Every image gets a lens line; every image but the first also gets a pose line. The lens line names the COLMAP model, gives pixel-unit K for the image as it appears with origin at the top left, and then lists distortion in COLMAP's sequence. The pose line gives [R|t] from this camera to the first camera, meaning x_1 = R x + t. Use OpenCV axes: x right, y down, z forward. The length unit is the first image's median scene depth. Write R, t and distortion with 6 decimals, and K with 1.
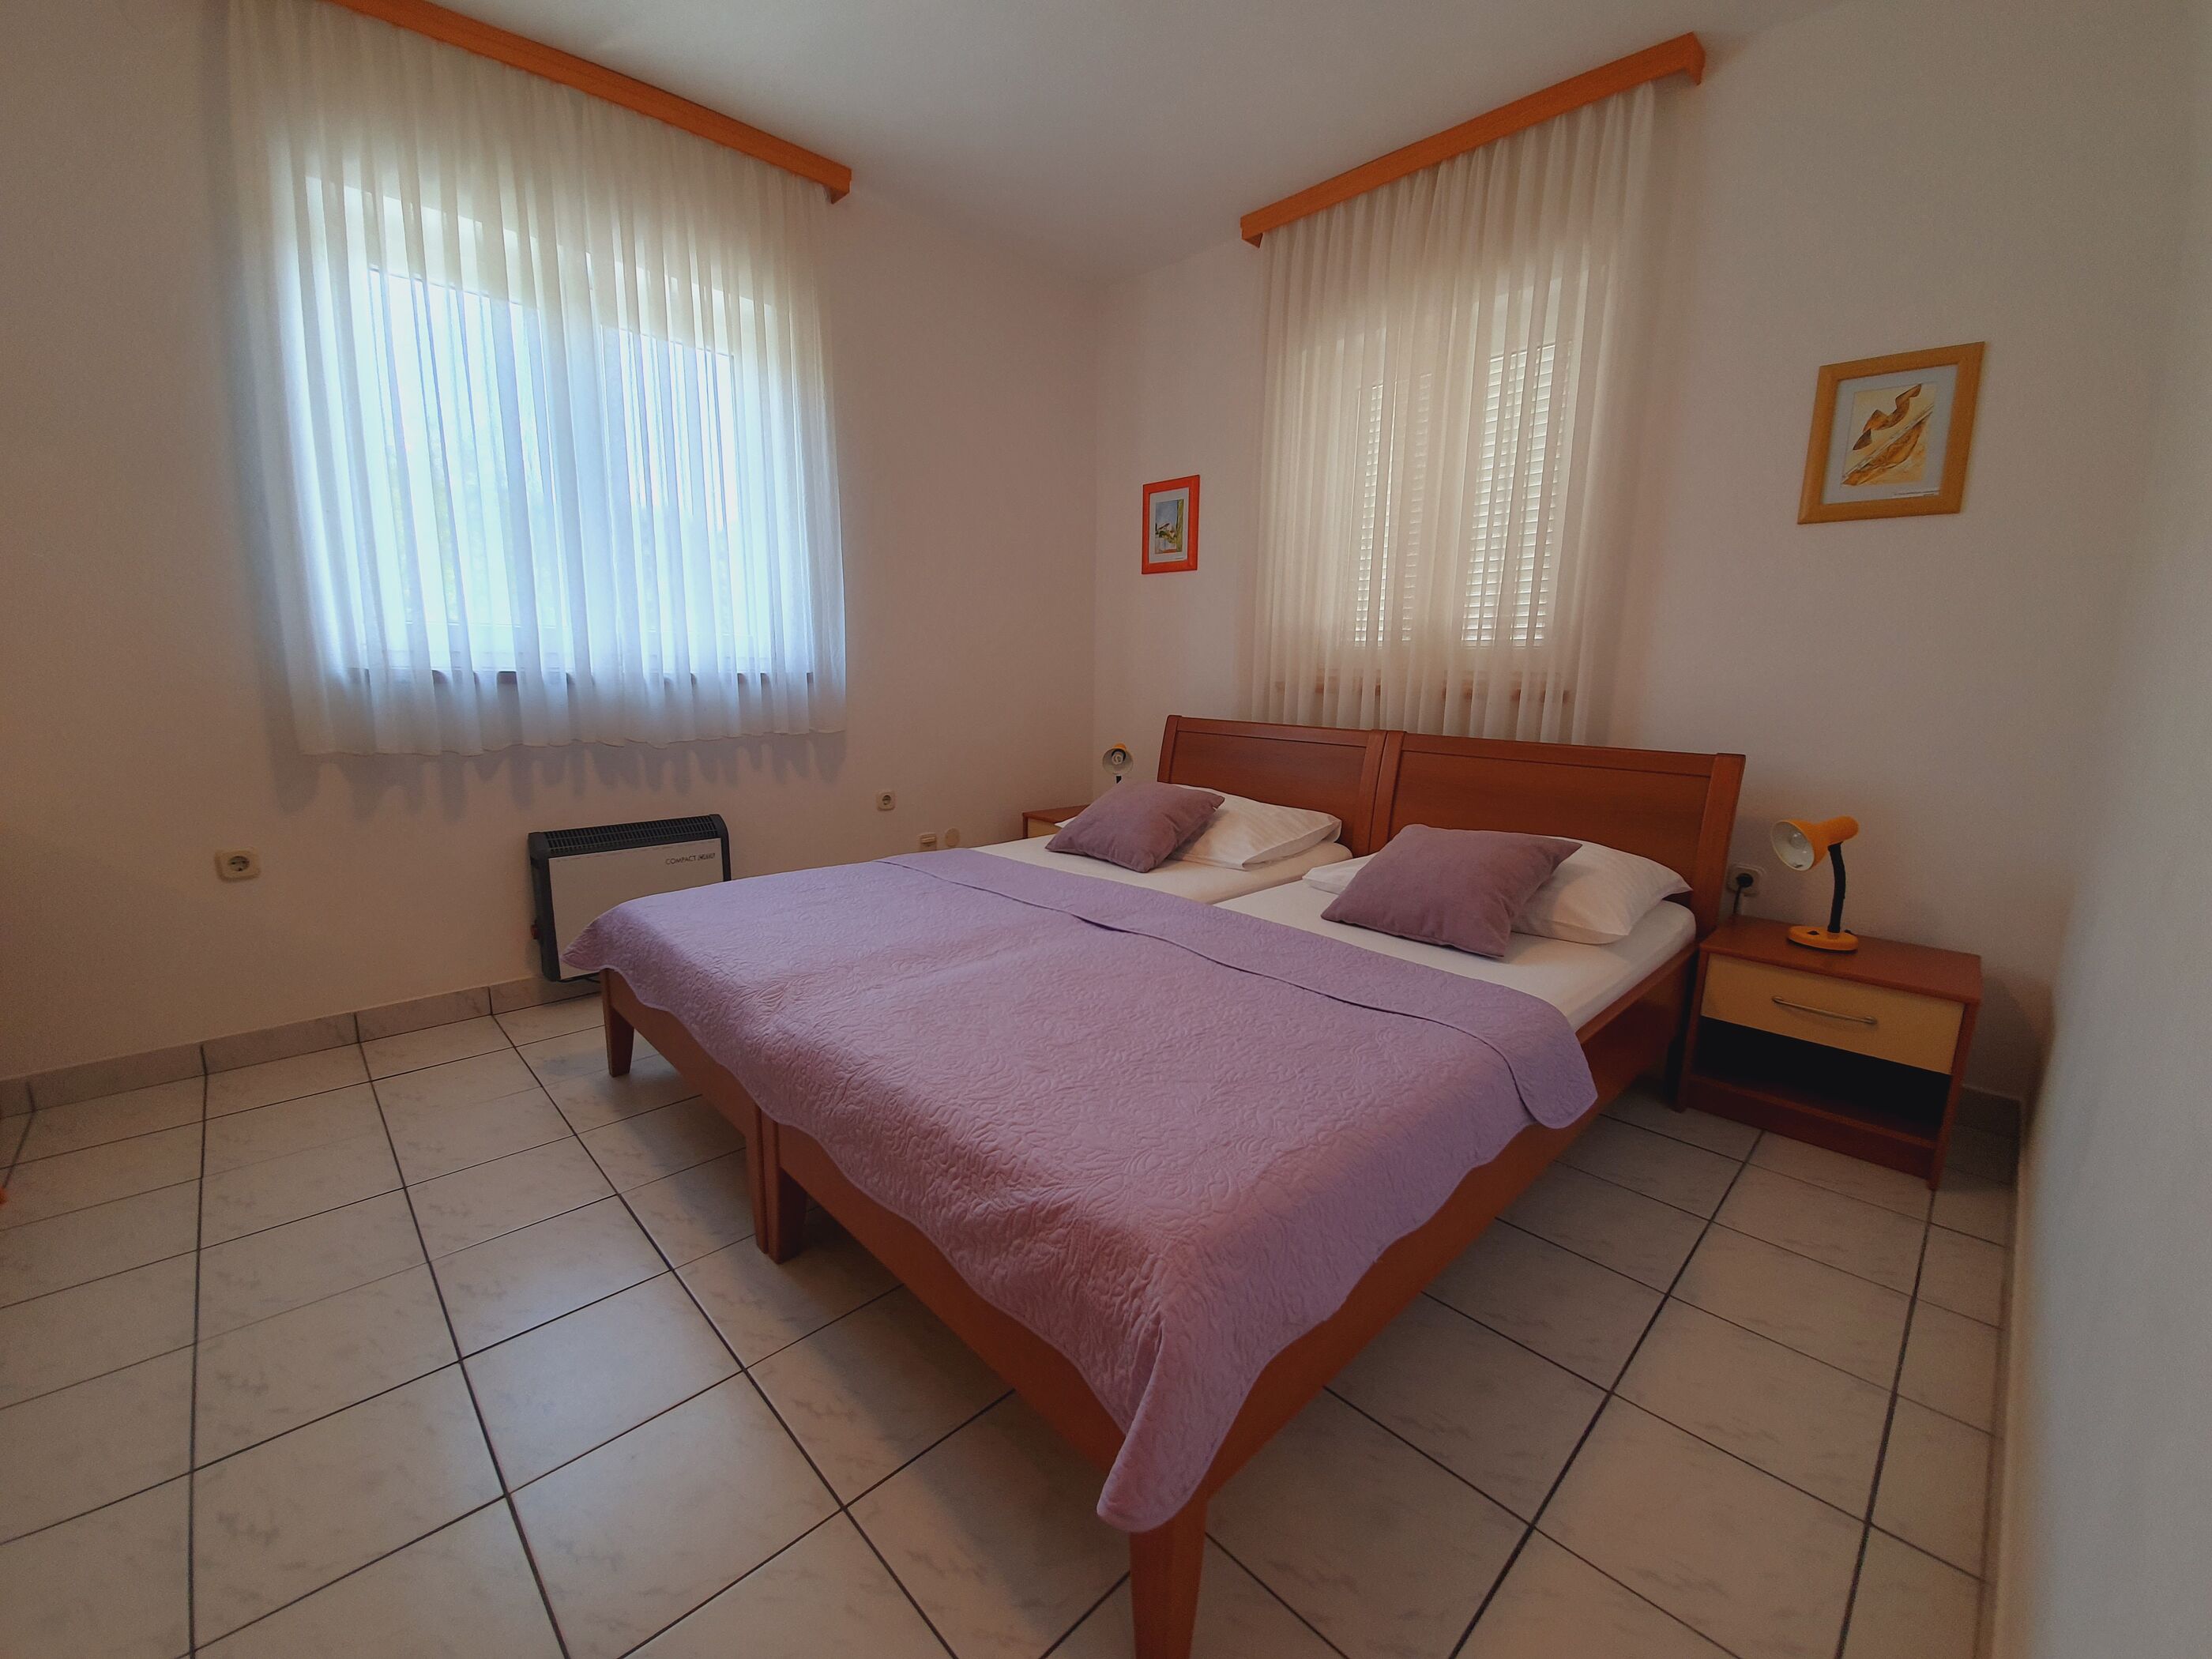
lens RADIAL K [[891.1, 0, 1106.0], [0, 891.1, 829.5], [0, 0, 1]] dist [0.013597, -0.015053]
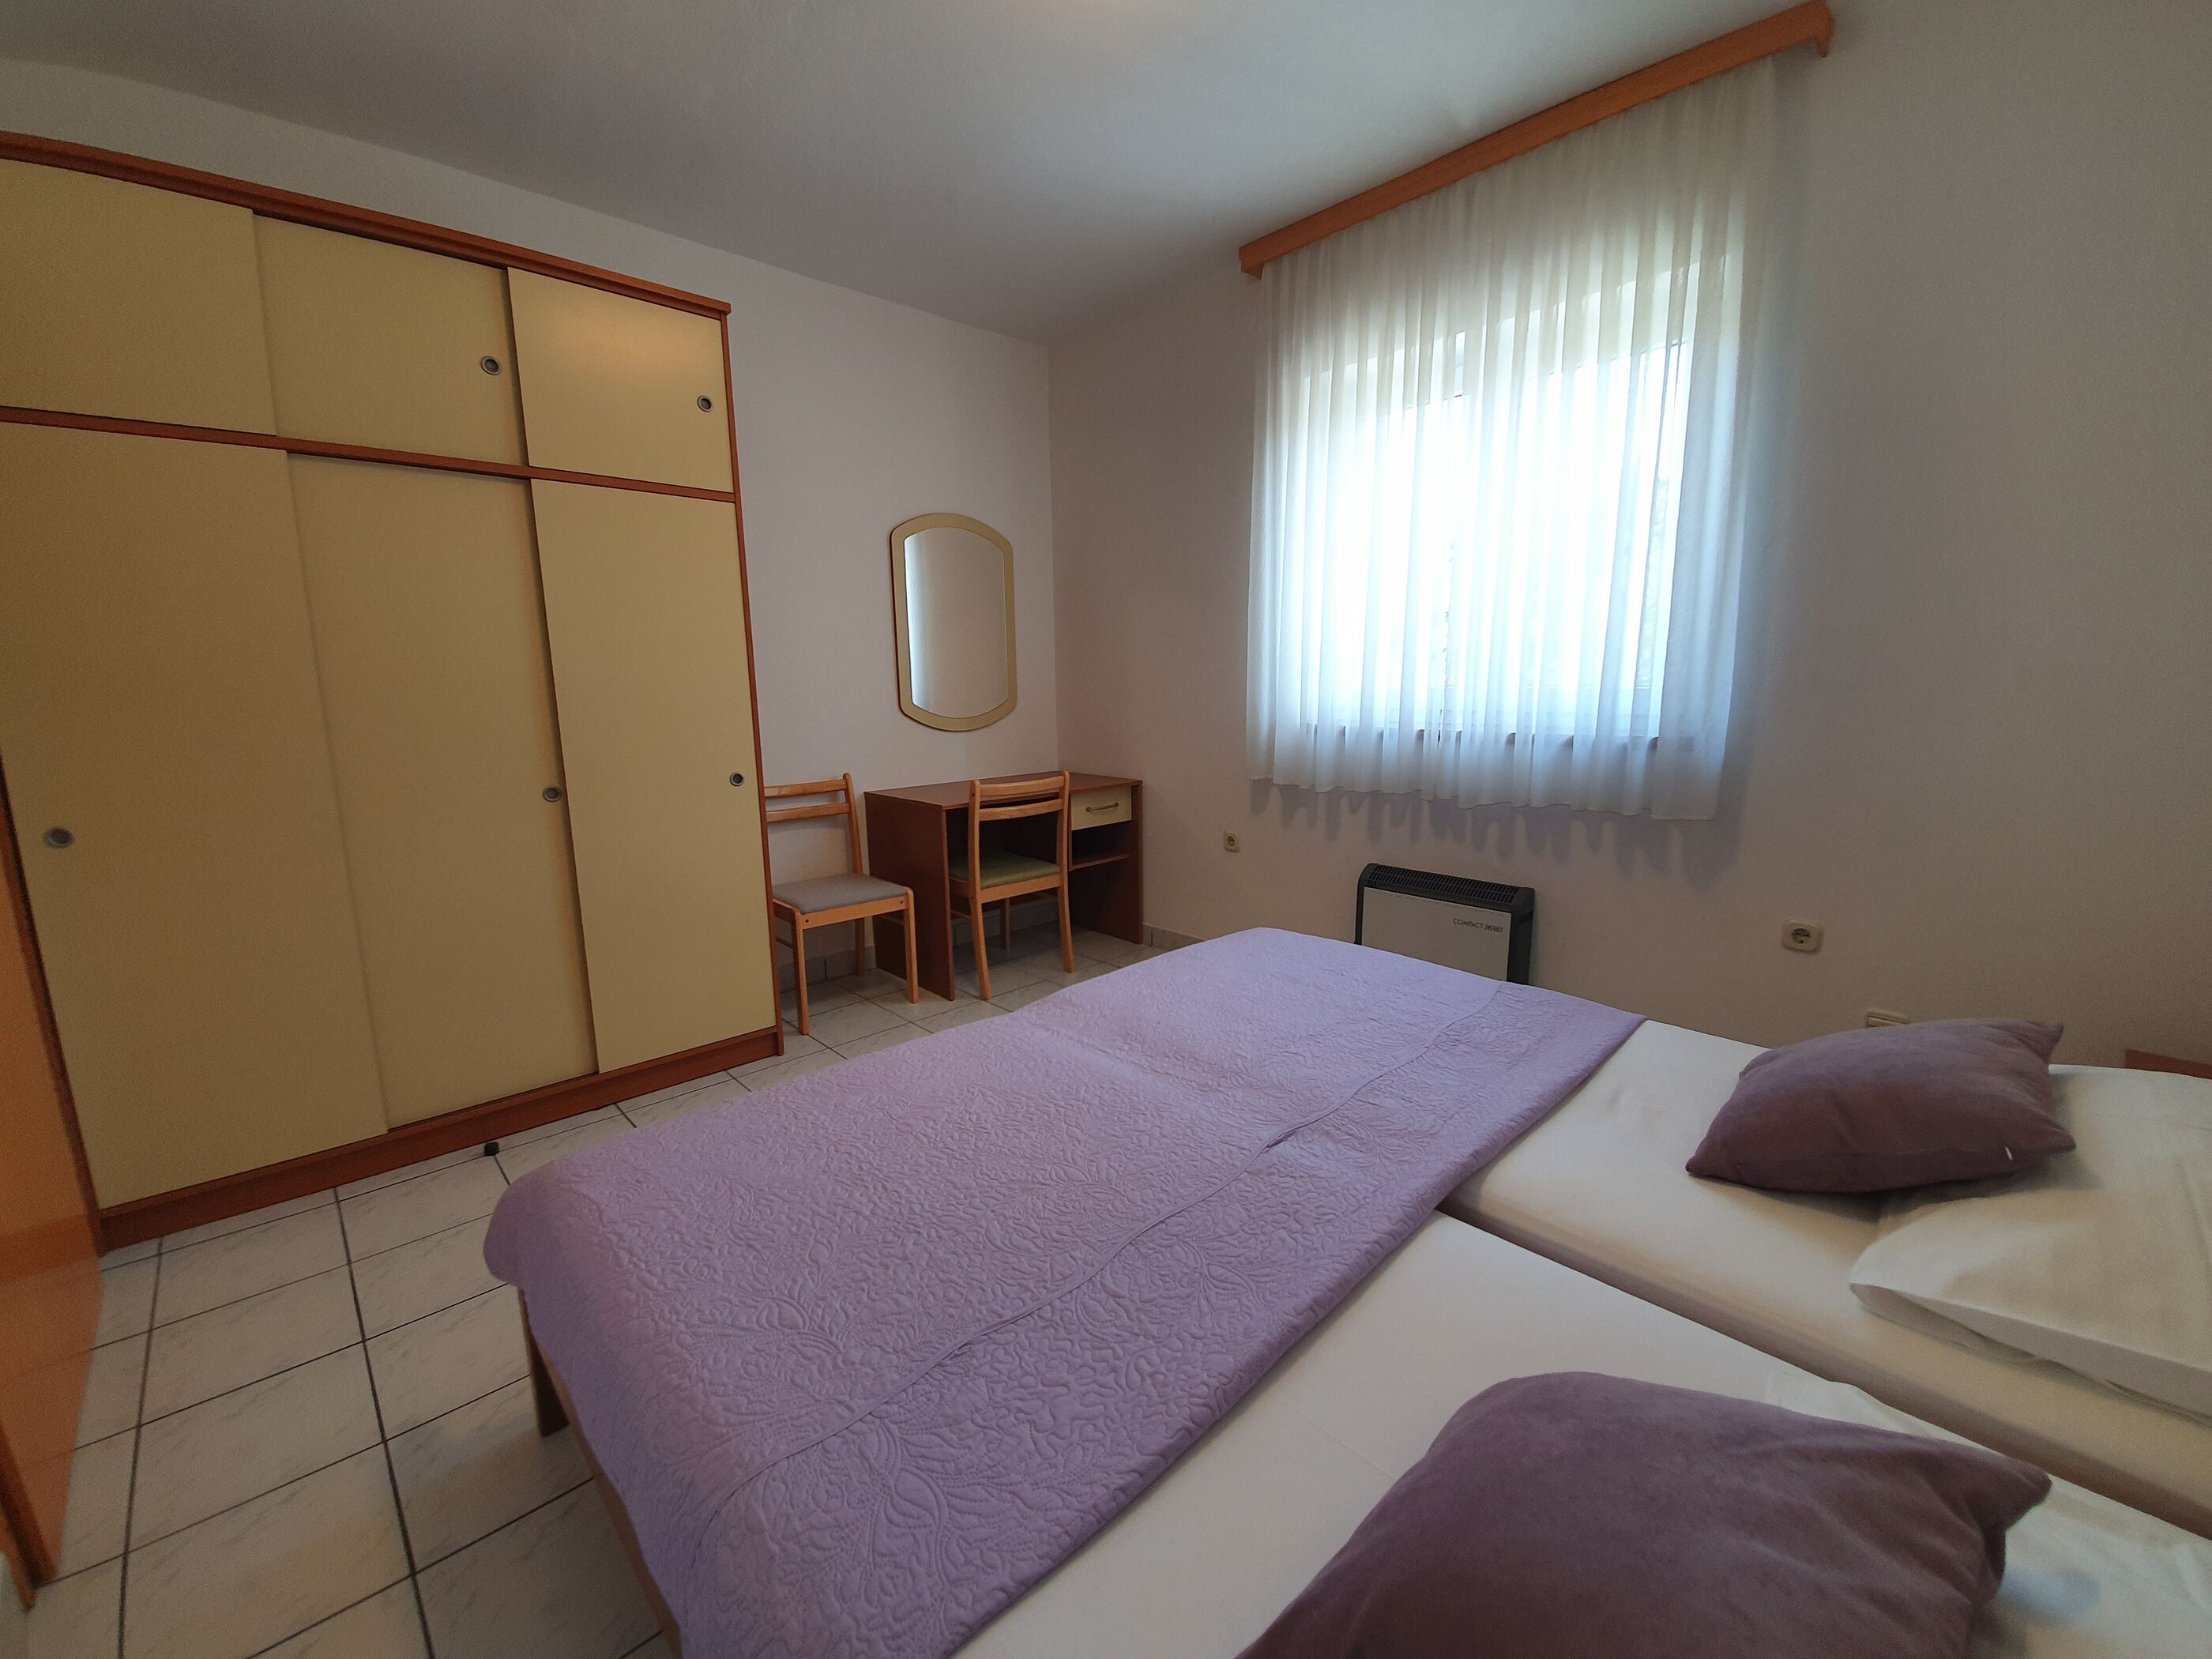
lens RADIAL K [[891.1, 0, 1106.0], [0, 891.1, 829.5], [0, 0, 1]] dist [0.013597, -0.015053]
pose [[0.011262, 0.163519, -0.986476, 0.309352], [-0.169310, 0.972606, 0.159287, -0.102648], [0.985499, 0.165226, 0.038639, 0.371561]]
